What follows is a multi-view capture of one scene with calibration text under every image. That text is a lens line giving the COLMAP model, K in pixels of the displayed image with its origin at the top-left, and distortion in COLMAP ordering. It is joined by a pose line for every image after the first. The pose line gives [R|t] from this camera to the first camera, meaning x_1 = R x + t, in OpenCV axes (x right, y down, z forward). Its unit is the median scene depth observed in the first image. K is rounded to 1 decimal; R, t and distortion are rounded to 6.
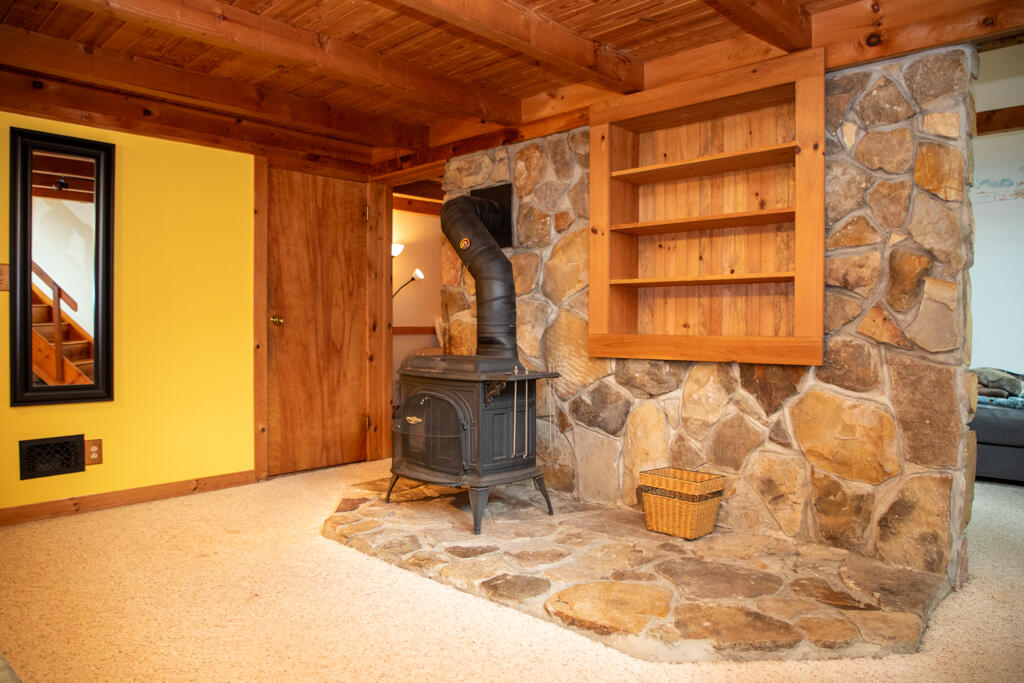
lens RADIAL K [[703.0, 0, 512.0], [0, 703.0, 341.5], [0, 0, 1]] dist [-0.060325, 0.006592]
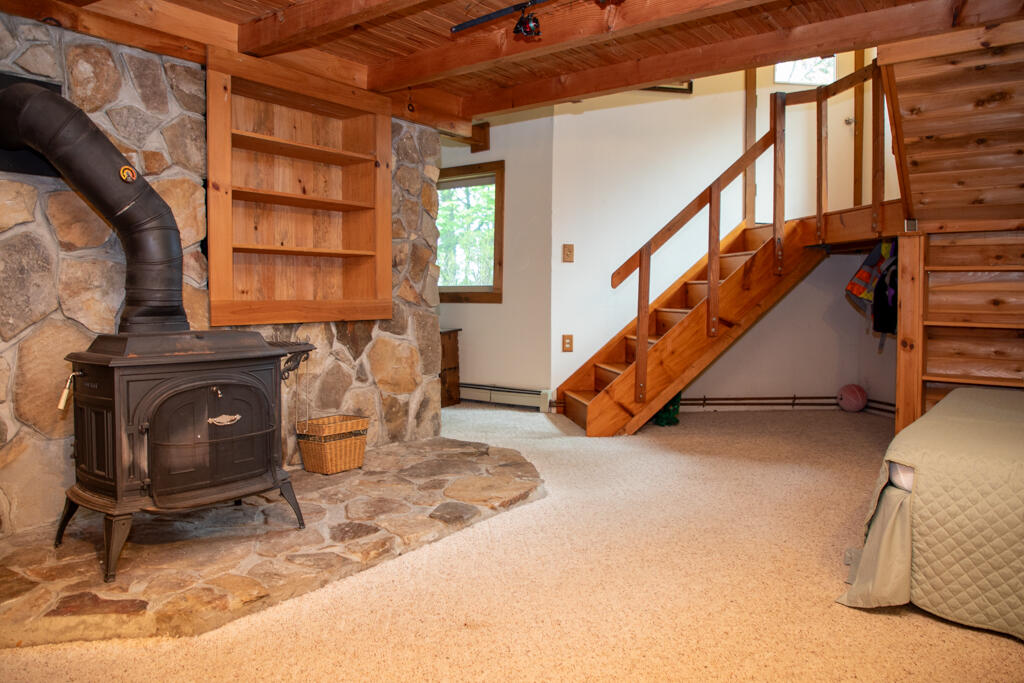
lens RADIAL K [[710.9, 0, 513.4], [0, 710.9, 309.3], [0, 0, 1]] dist [-0.026256, 0.003319]
pose [[-0.107388, -0.022849, 0.993955, -0.987957], [0.027396, 0.999288, 0.025931, -0.015399], [-0.993840, 0.030015, -0.106685, 0.852719]]
